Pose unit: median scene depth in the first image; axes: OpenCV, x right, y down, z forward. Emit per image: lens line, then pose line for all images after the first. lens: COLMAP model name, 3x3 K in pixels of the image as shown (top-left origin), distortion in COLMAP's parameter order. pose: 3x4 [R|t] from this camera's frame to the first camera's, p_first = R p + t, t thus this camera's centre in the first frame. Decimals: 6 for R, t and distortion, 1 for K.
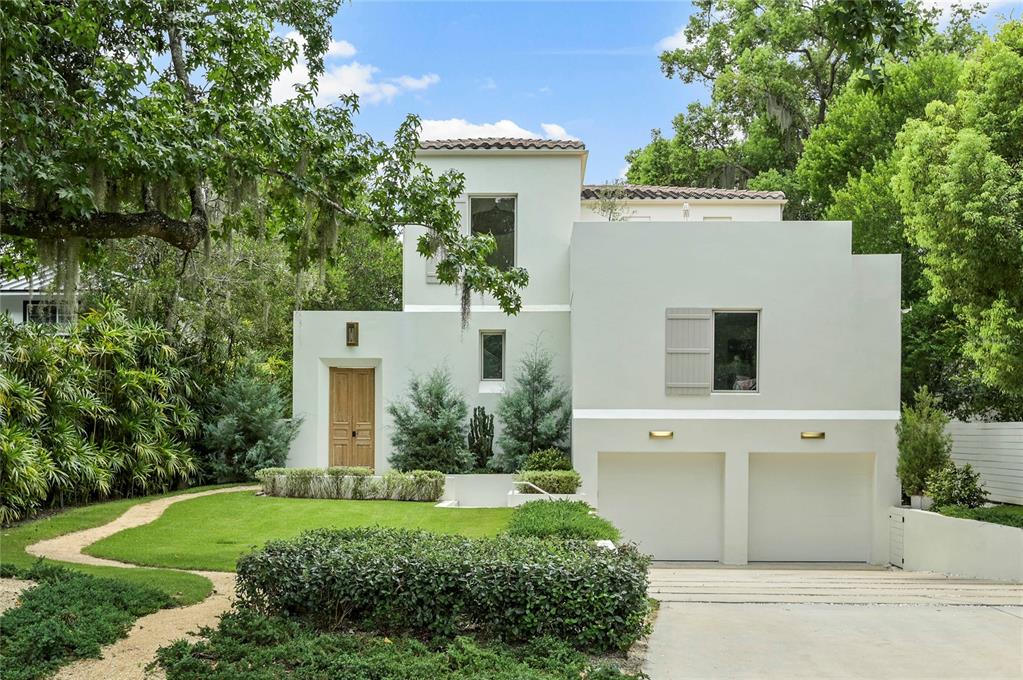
lens RADIAL K [[826.5, 0, 514.0], [0, 826.5, 348.6], [0, 0, 1]] dist [0.000111, -0.005932]
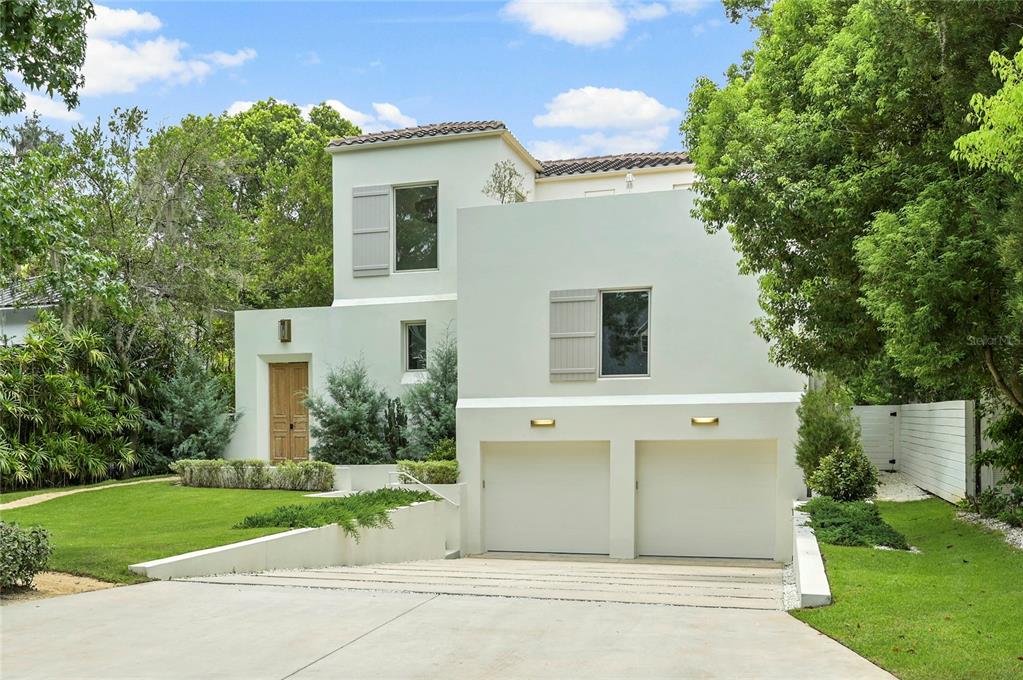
lens RADIAL K [[850.2, 0, 392.0], [0, 850.2, 363.4], [0, 0, 1]] dist [0.000568, 0.000531]
pose [[0.966003, -0.034149, -0.256266, 0.229449], [0.042569, 0.998718, 0.027383, -0.000225], [0.255002, -0.037361, 0.966218, -0.002146]]
